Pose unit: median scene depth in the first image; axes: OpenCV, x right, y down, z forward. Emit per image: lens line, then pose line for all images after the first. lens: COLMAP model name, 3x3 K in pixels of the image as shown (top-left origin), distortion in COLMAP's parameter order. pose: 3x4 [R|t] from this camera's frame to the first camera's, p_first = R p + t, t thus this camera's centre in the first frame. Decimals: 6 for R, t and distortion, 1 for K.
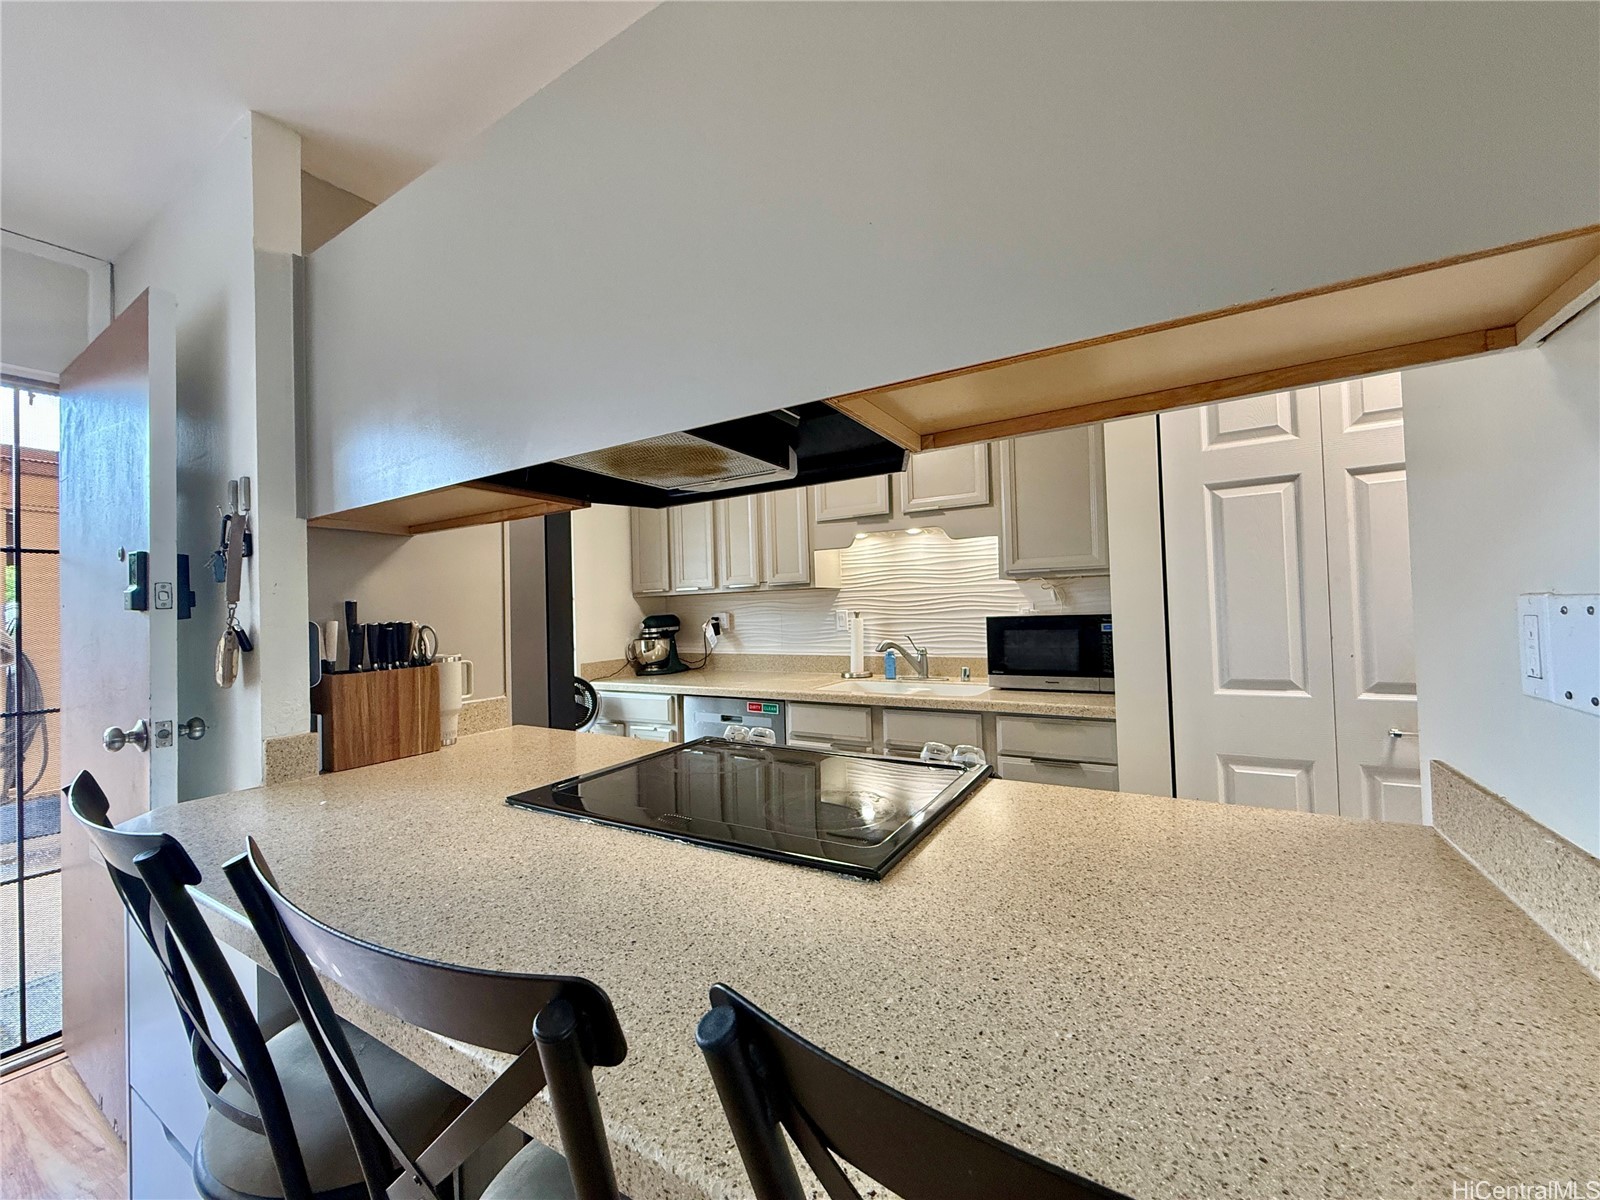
lens RADIAL K [[637.4, 0, 796.0], [0, 637.4, 595.3], [0, 0, 1]] dist [0.000098, 0.000094]
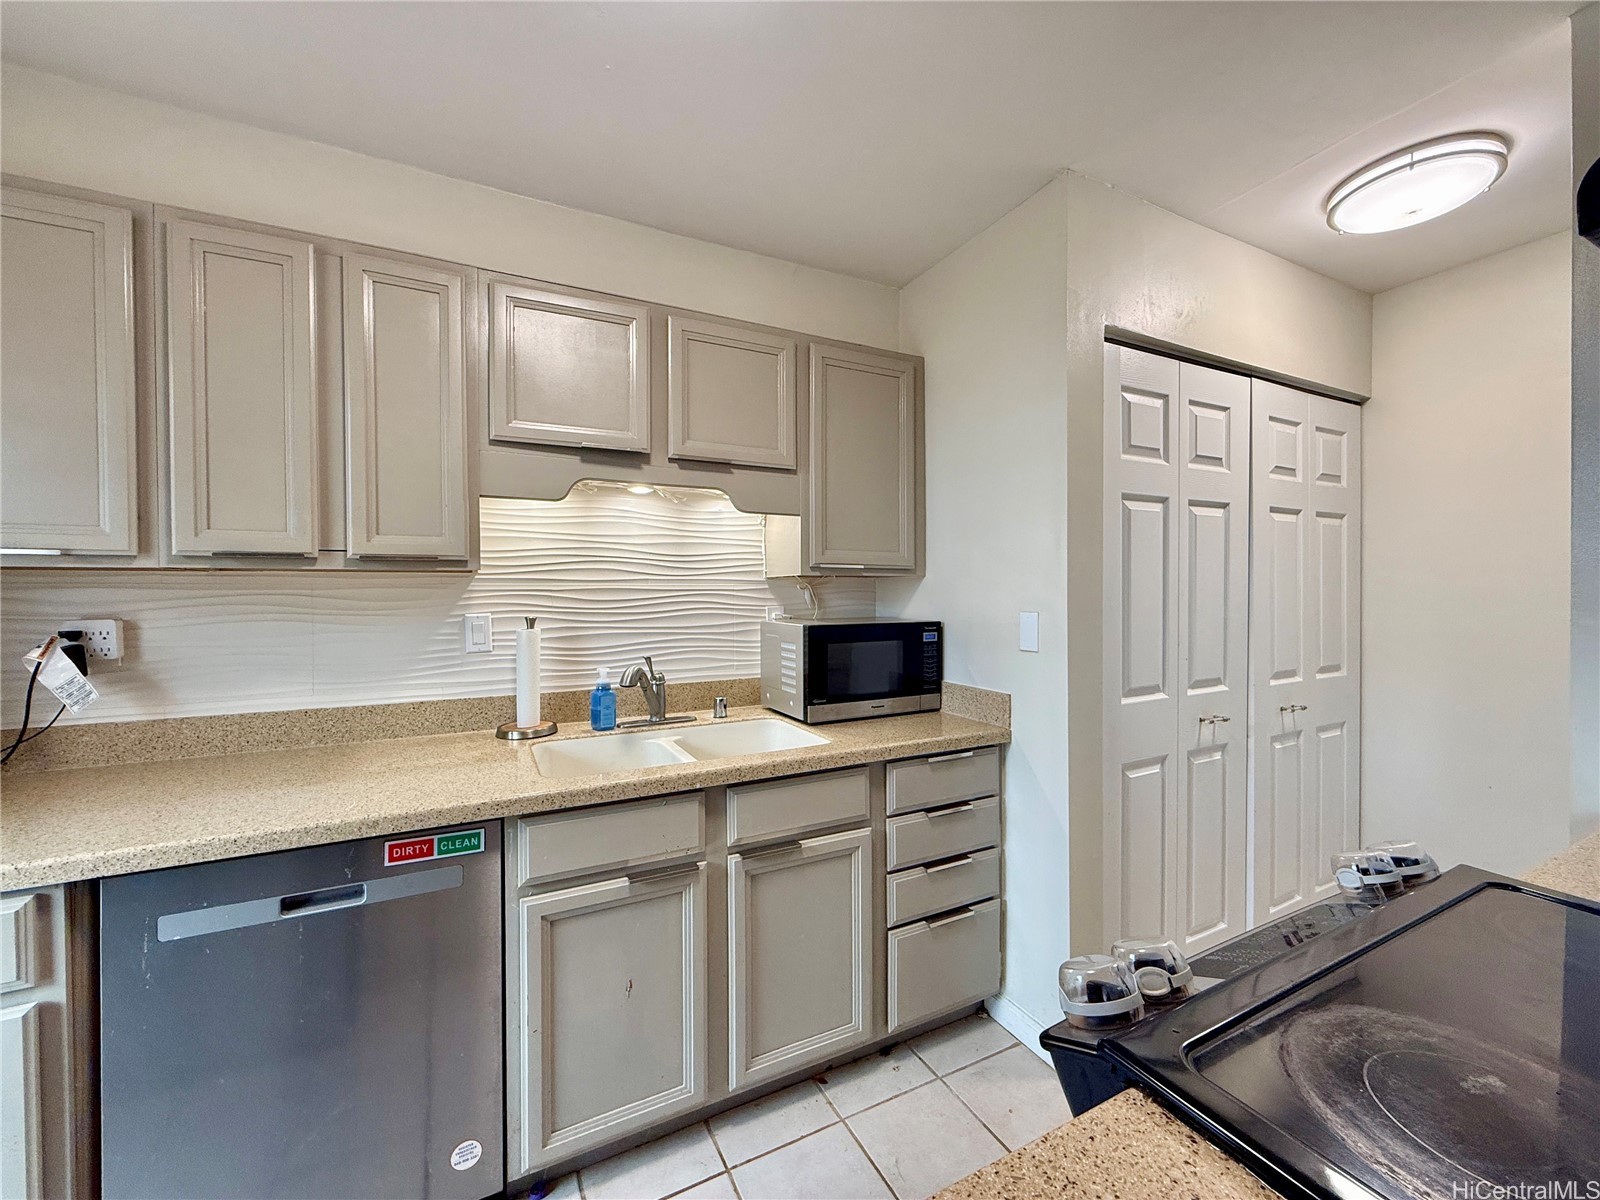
lens RADIAL K [[637.4, 0, 796.0], [0, 637.4, 595.3], [0, 0, 1]] dist [0.000098, 0.000094]
pose [[0.525339, 0.023337, 0.850573, -0.300879], [-0.029118, 0.999531, -0.009440, 0.006377], [-0.850395, -0.019808, 0.525772, 0.595333]]
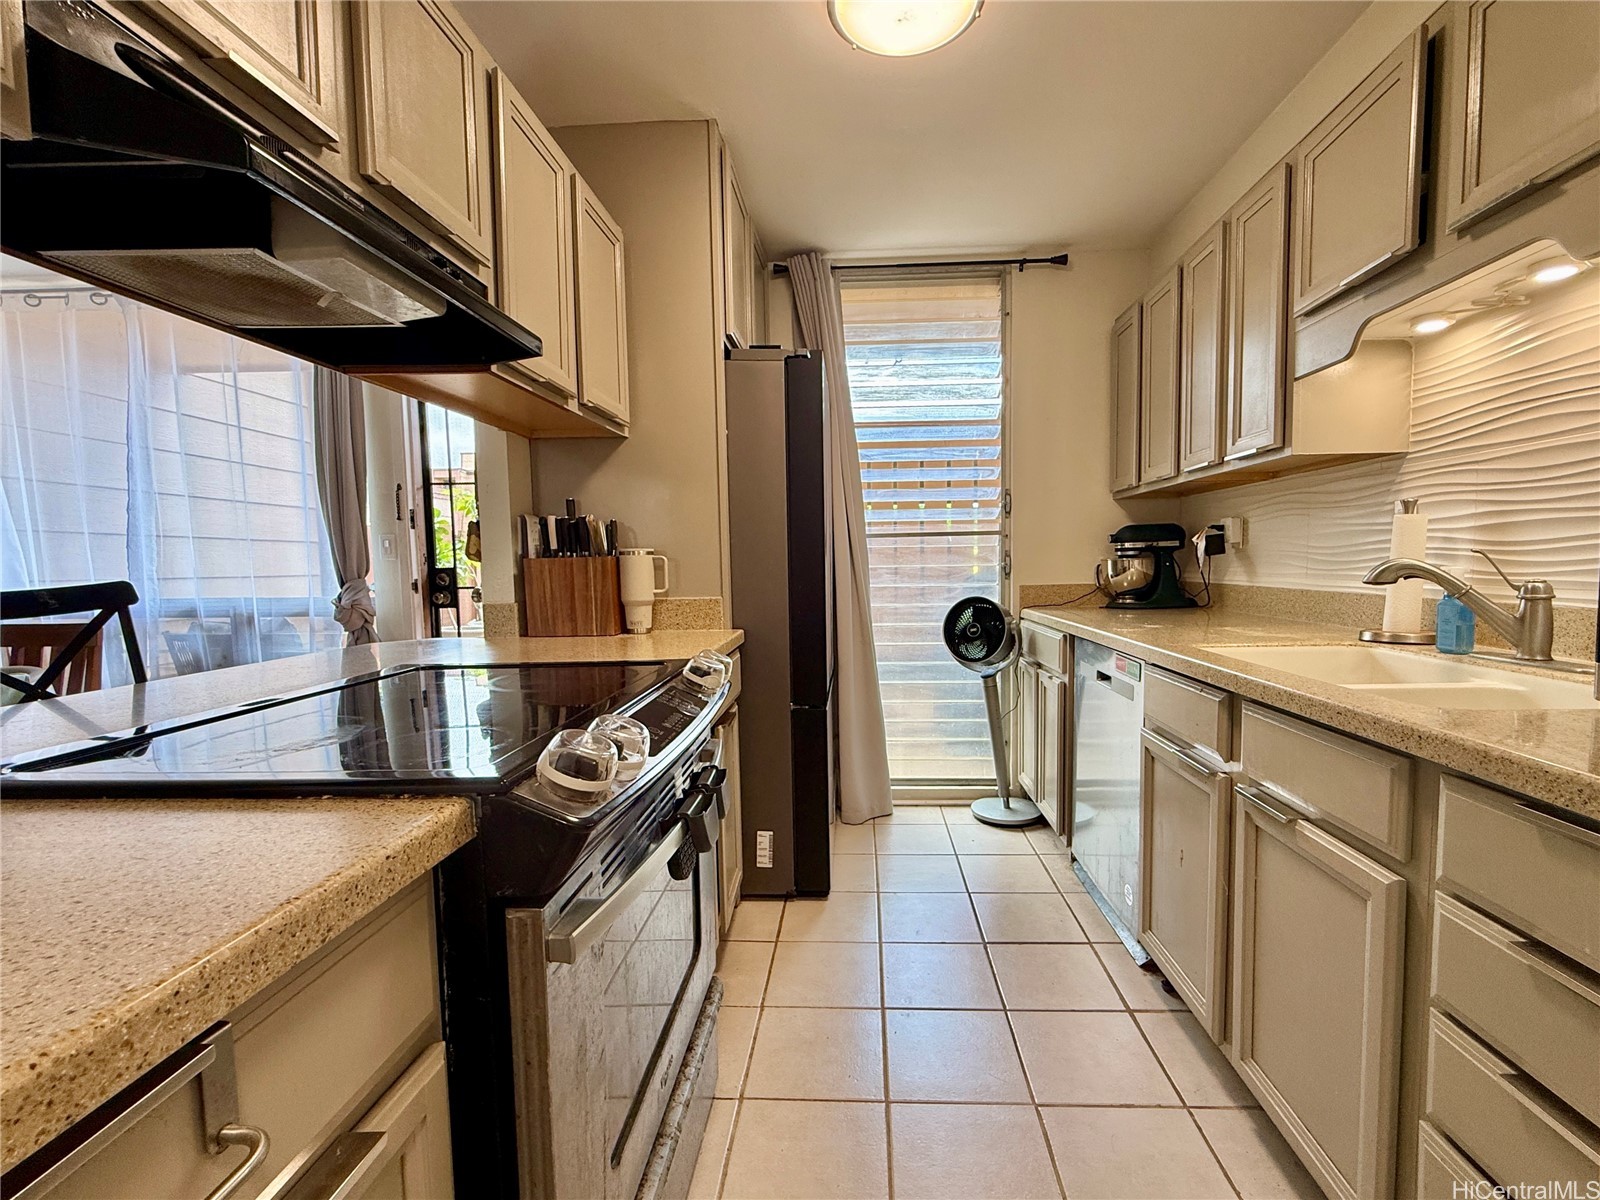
lens RADIAL K [[694.2, 0, 840.3], [0, 694.2, 604.6], [0, 0, 1]] dist [-0.000396, -0.000006]
pose [[0.489178, 0.076438, -0.868828, 0.388454], [0.019933, 0.994912, 0.098754, 0.050698], [0.871956, -0.065626, 0.485166, 0.469081]]
